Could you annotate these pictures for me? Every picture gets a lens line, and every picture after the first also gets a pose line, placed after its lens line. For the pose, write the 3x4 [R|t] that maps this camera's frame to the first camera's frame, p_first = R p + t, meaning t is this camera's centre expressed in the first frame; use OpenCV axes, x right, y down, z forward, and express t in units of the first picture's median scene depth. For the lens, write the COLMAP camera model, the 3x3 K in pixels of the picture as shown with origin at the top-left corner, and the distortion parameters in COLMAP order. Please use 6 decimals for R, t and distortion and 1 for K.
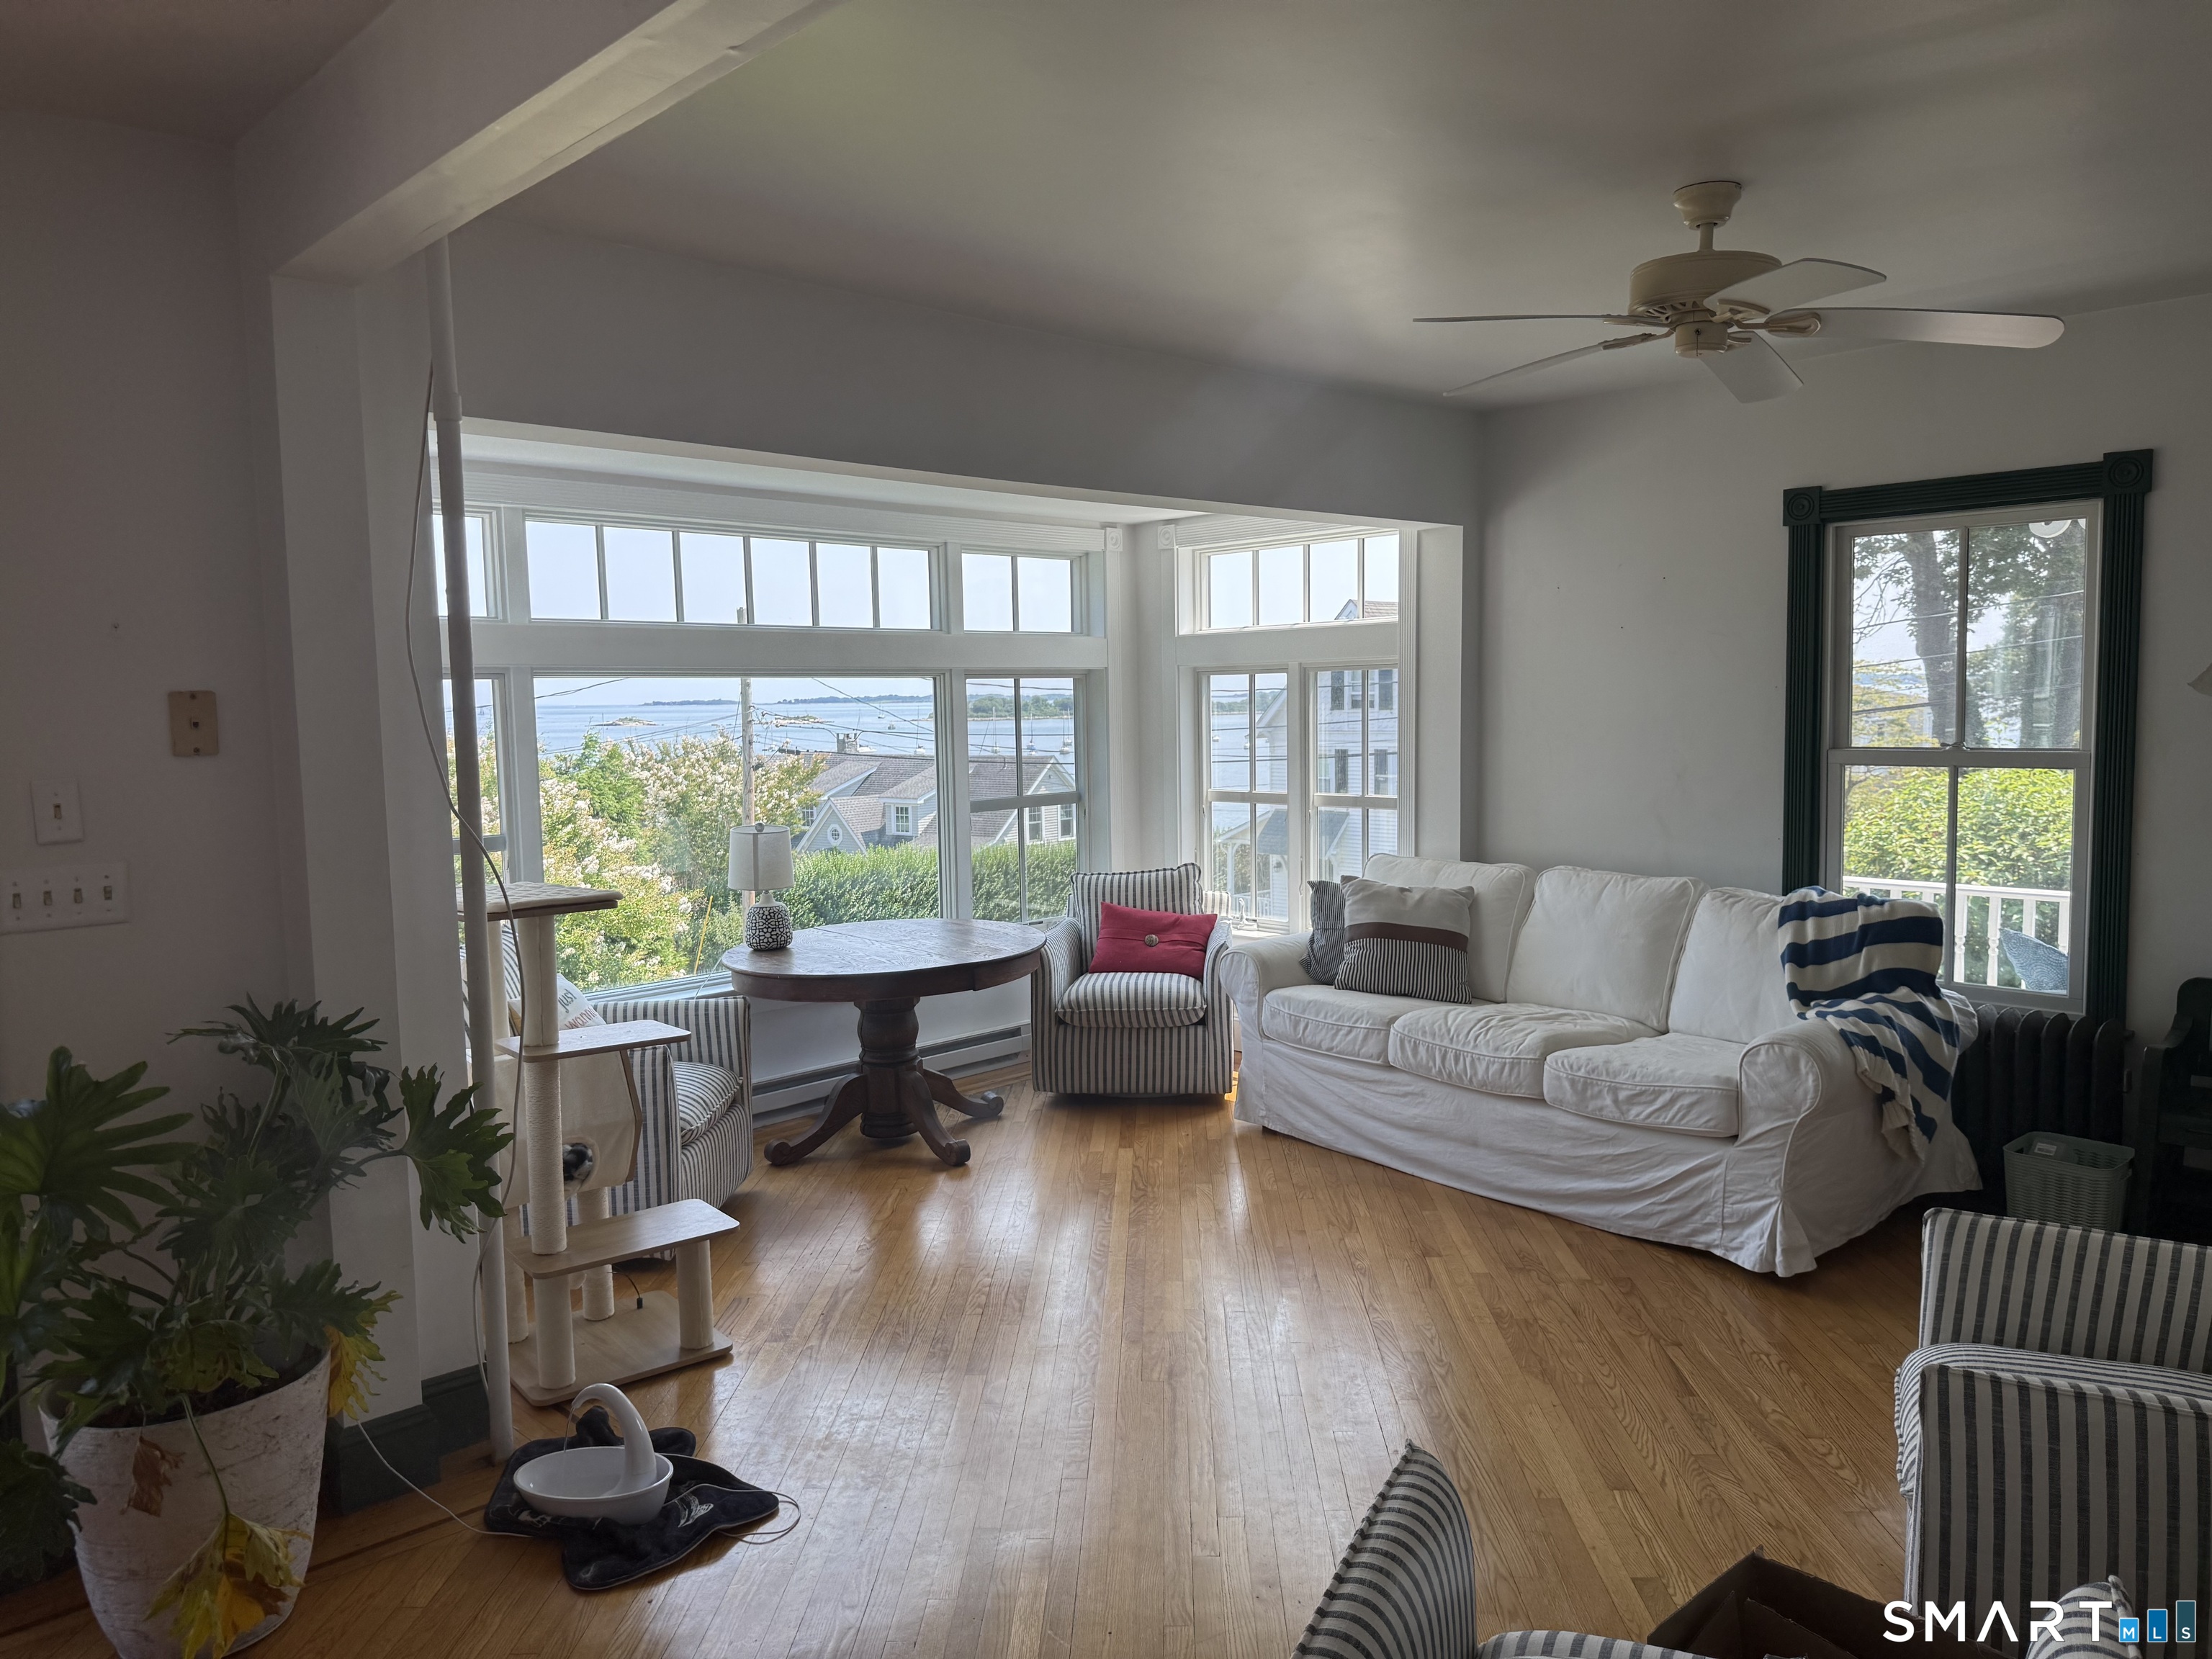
lens RADIAL K [[1532.2, 0, 1106.0], [0, 1532.2, 829.5], [0, 0, 1]] dist [0.183129, -0.387693]
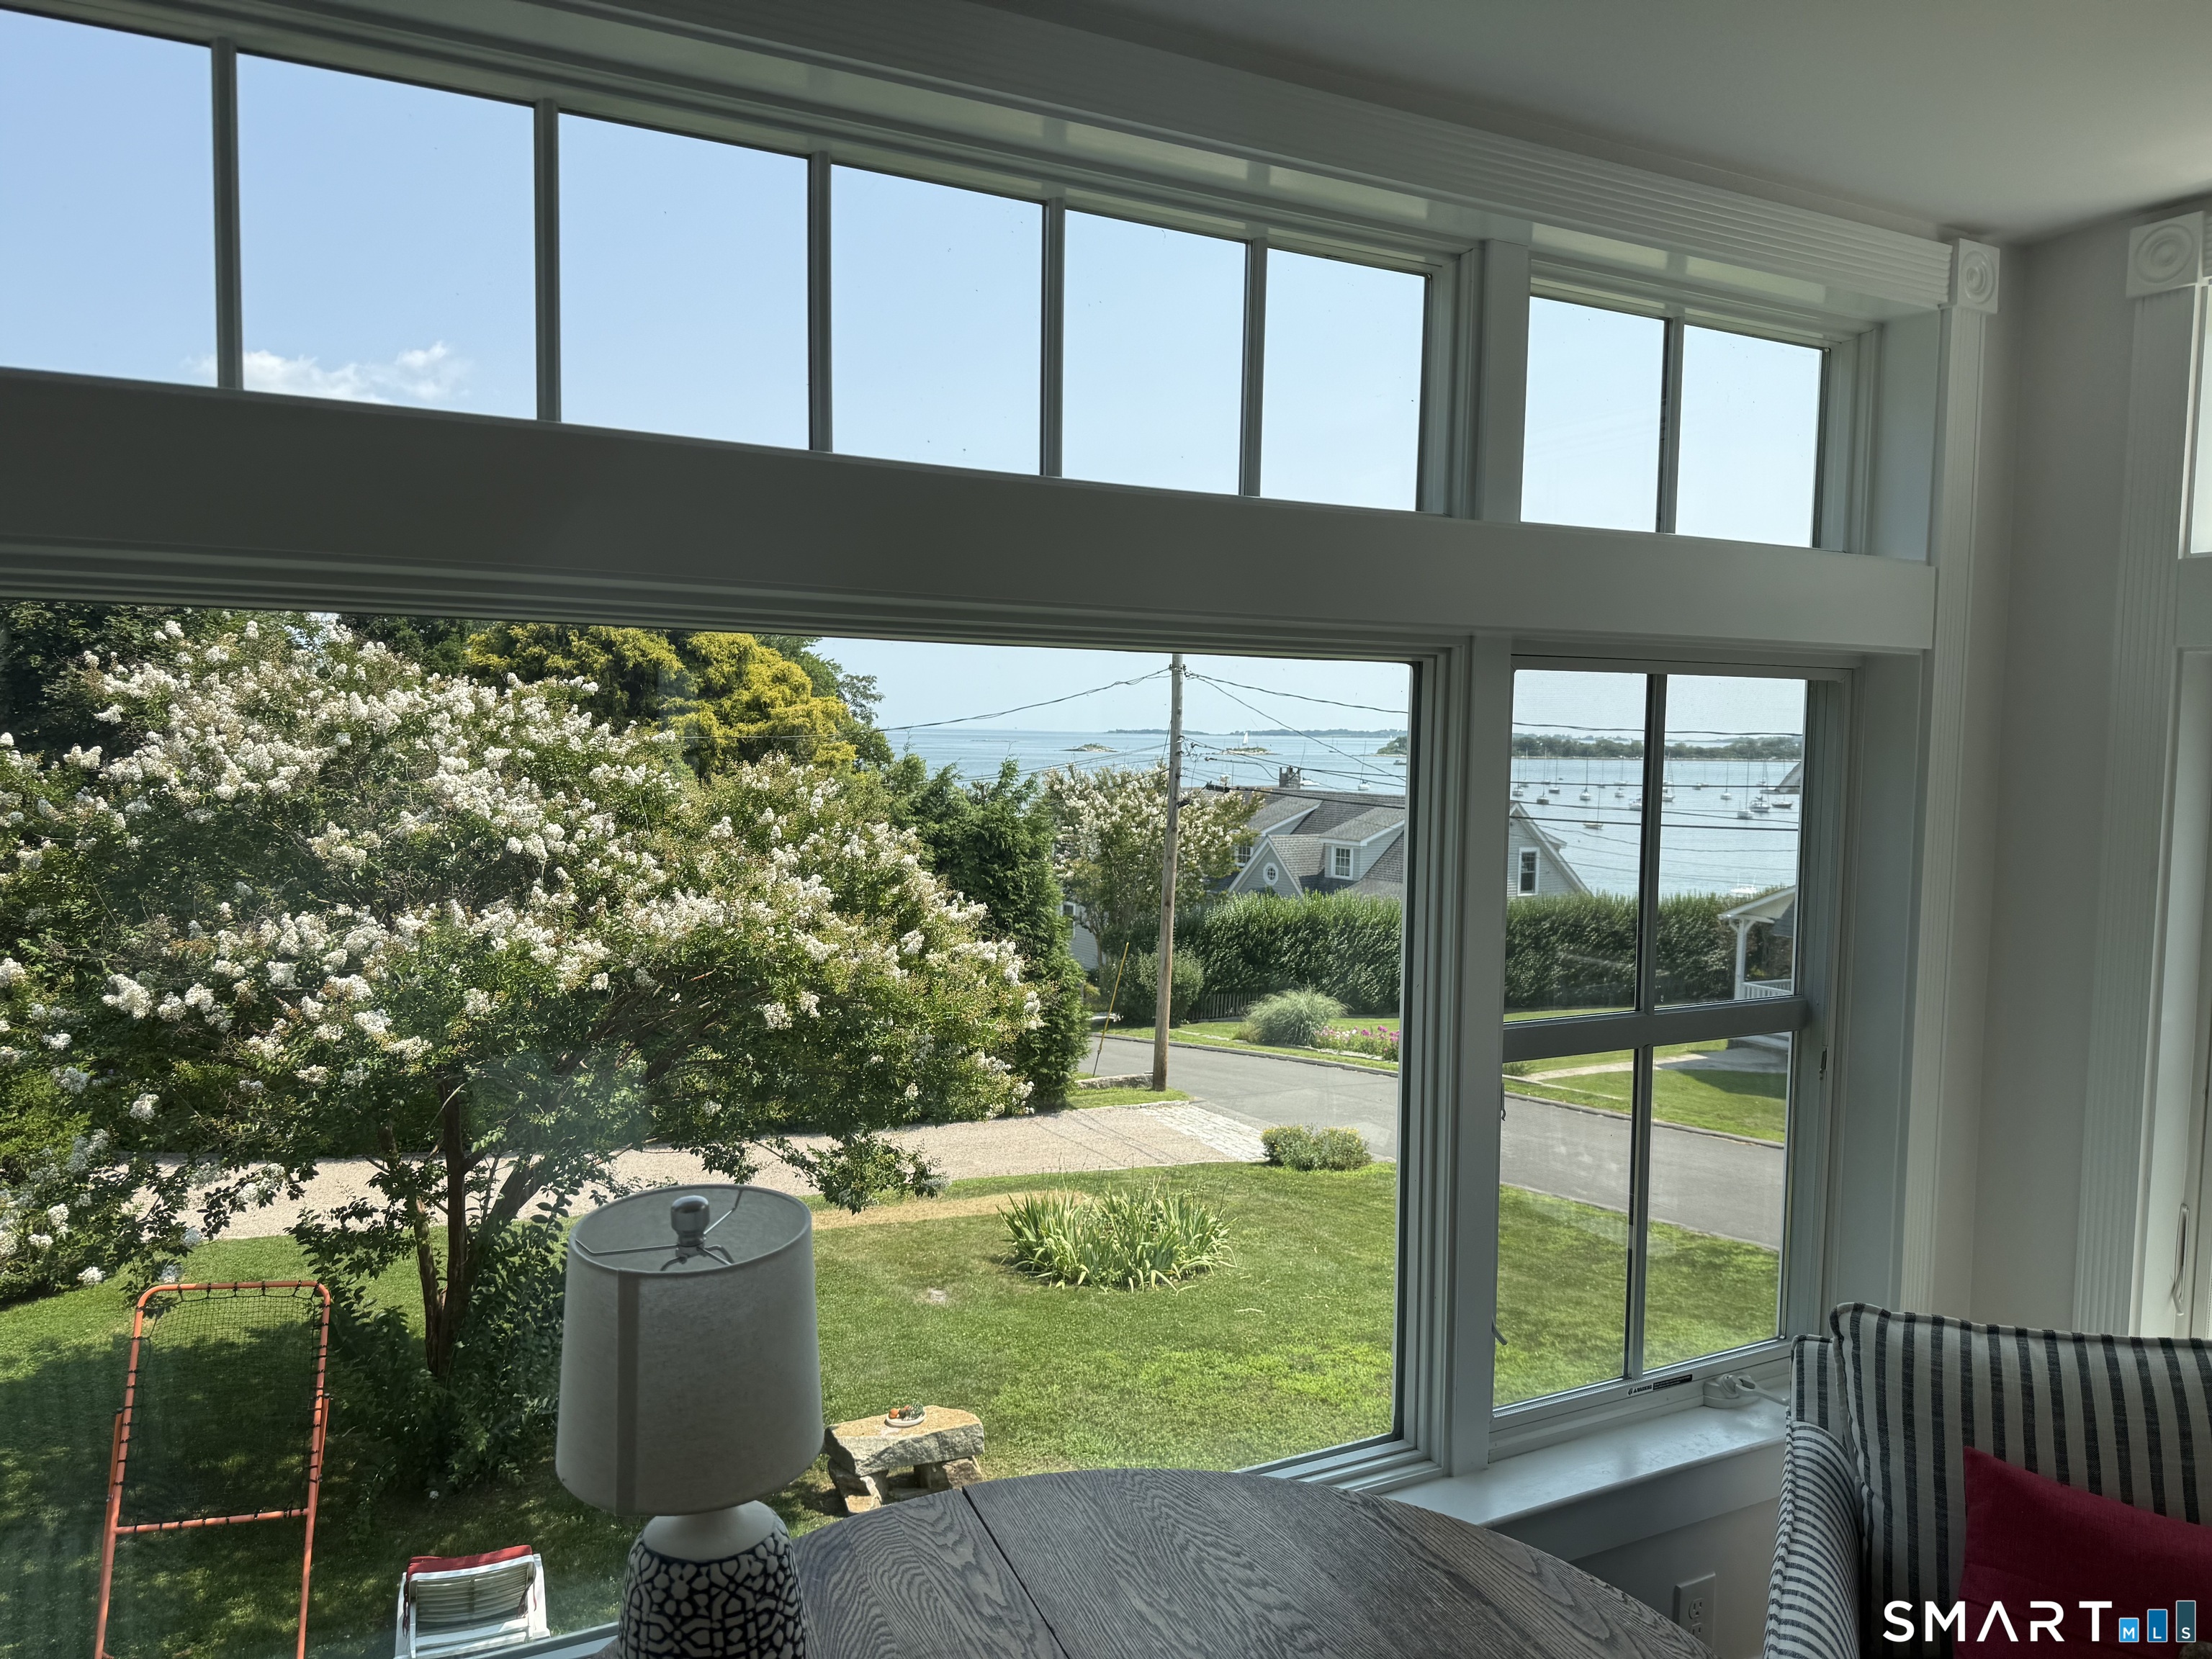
lens RADIAL K [[1532.2, 0, 1106.0], [0, 1532.2, 829.5], [0, 0, 1]] dist [0.183129, -0.387693]
pose [[0.957836, 0.052775, -0.282426, -0.010027], [-0.058984, 0.998167, -0.013520, -0.006913], [0.281195, 0.029608, 0.959194, 0.083393]]
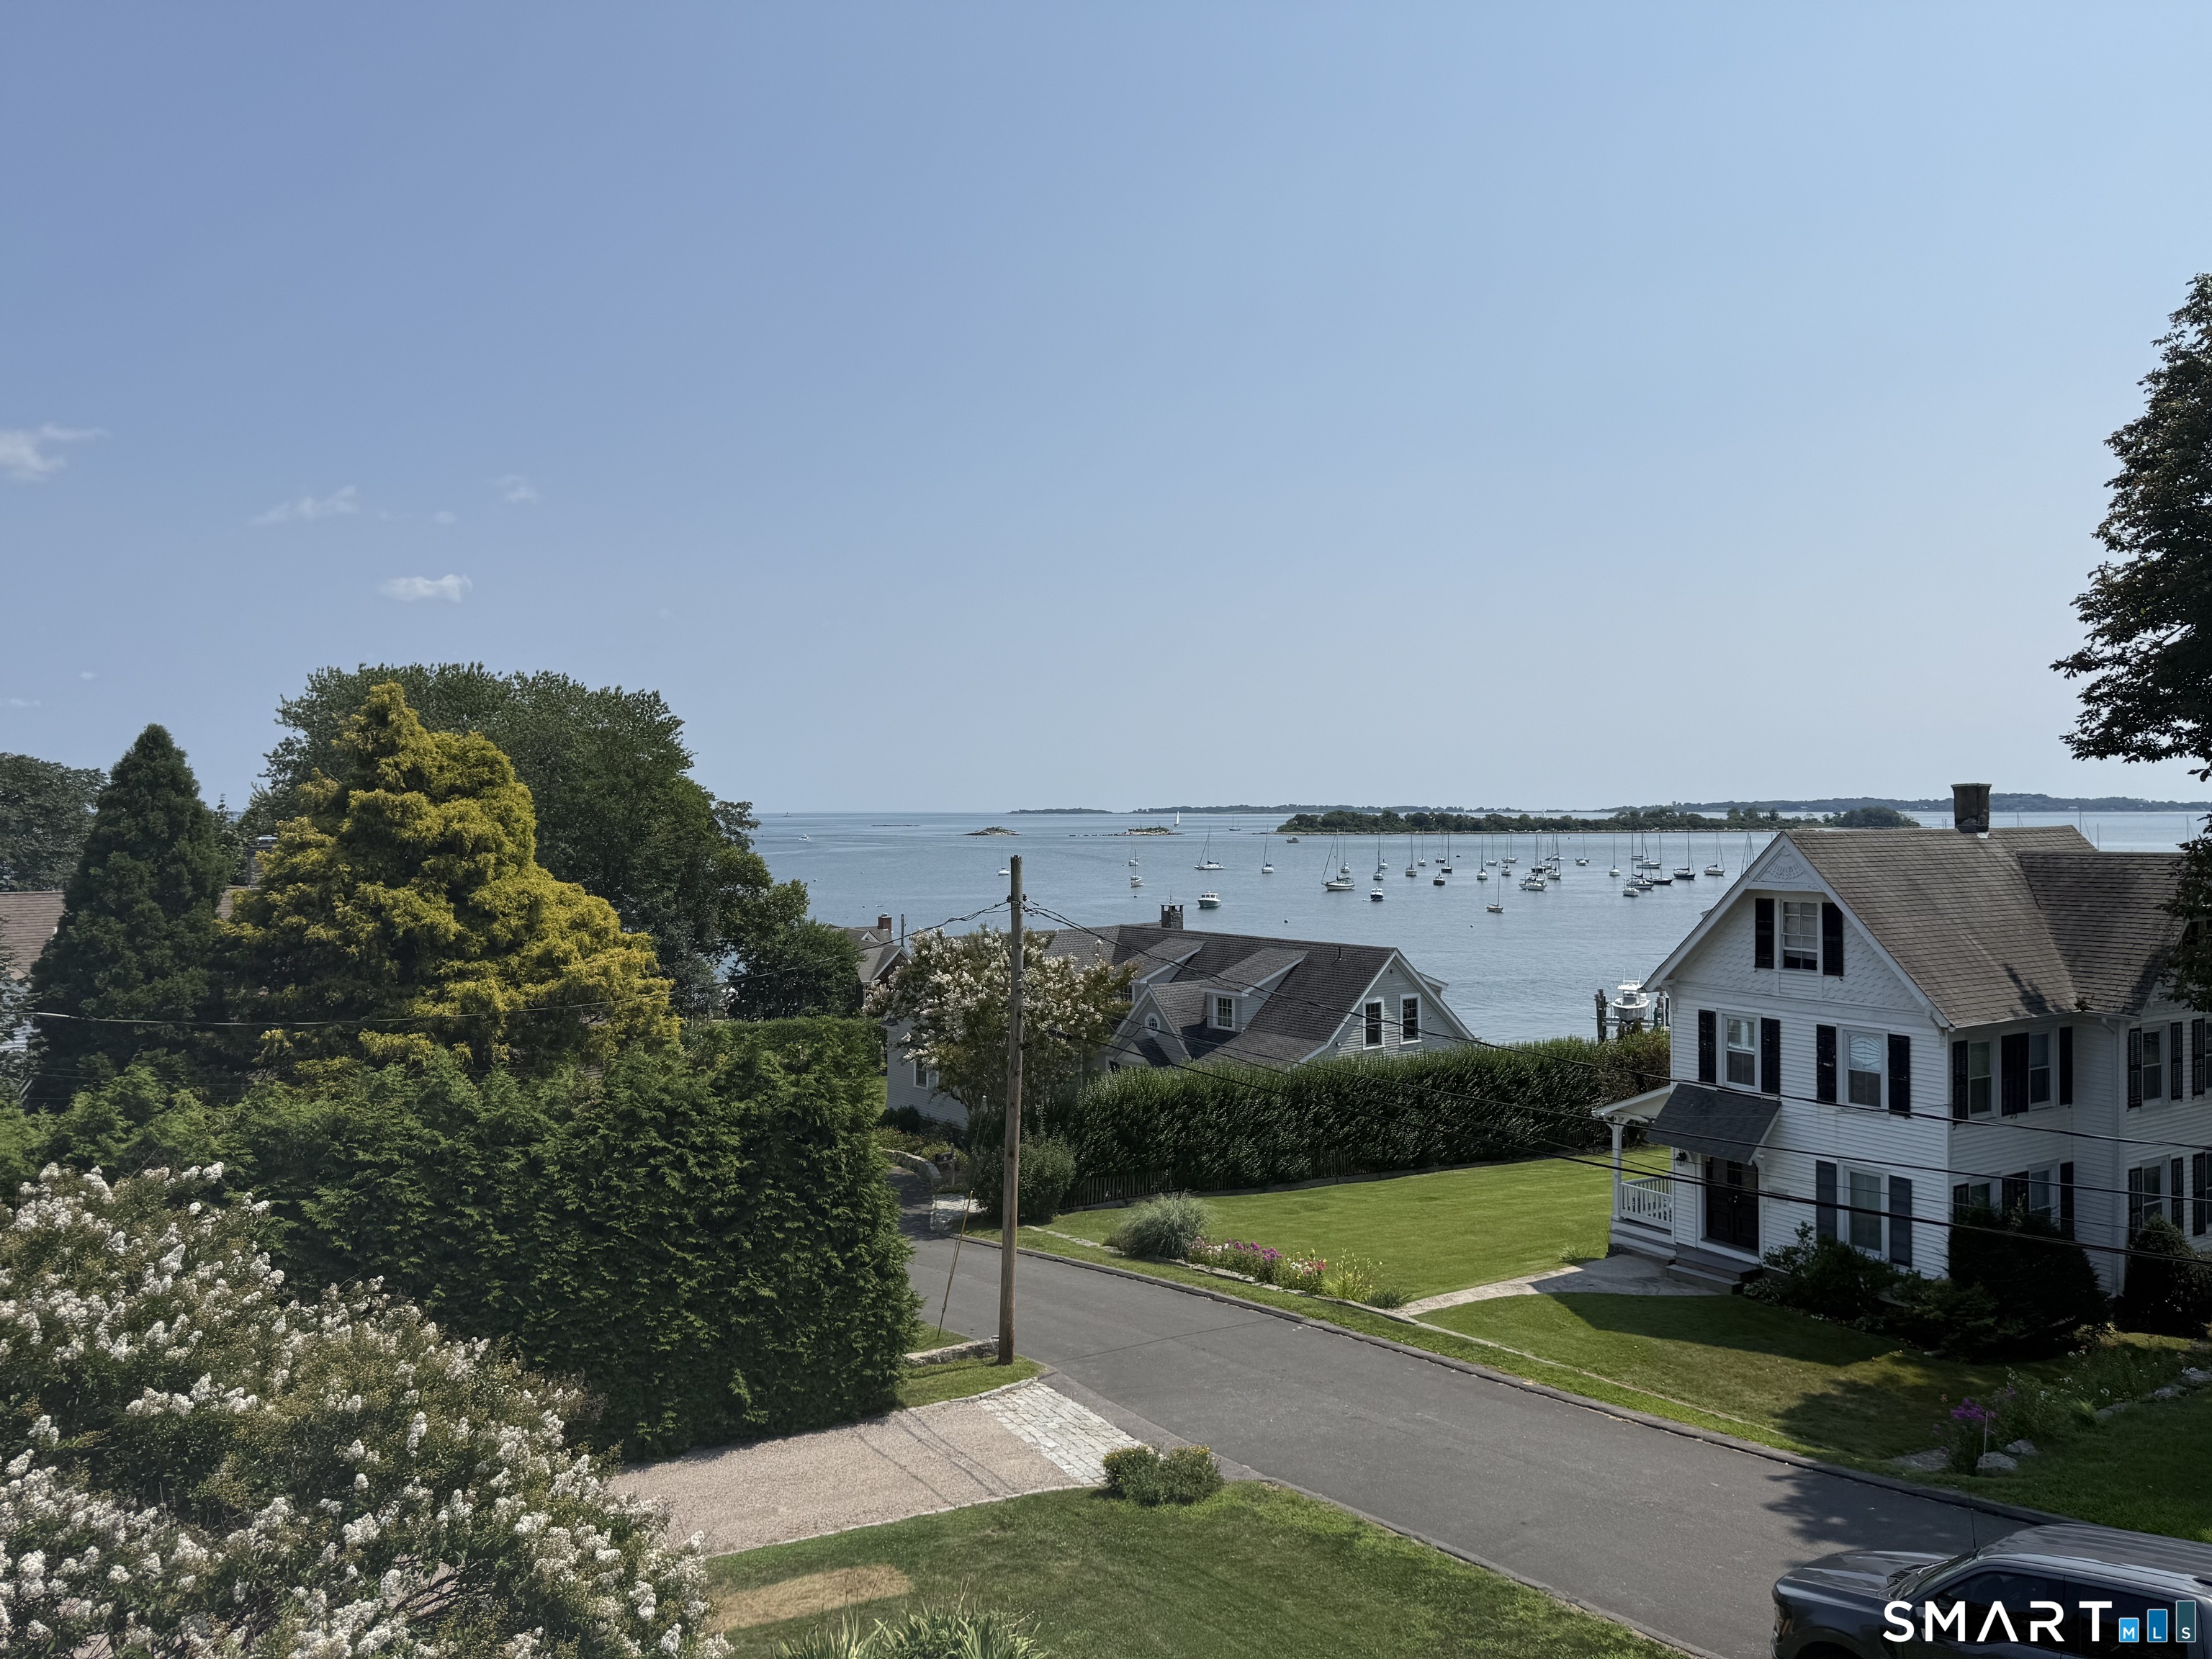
lens RADIAL K [[1532.2, 0, 1106.0], [0, 1532.2, 829.5], [0, 0, 1]] dist [0.183129, -0.387693]
pose [[0.974551, 0.015412, -0.223637, 0.000757], [-0.031988, 0.996985, -0.070691, -0.062760], [0.221873, 0.076045, 0.972106, 0.120592]]
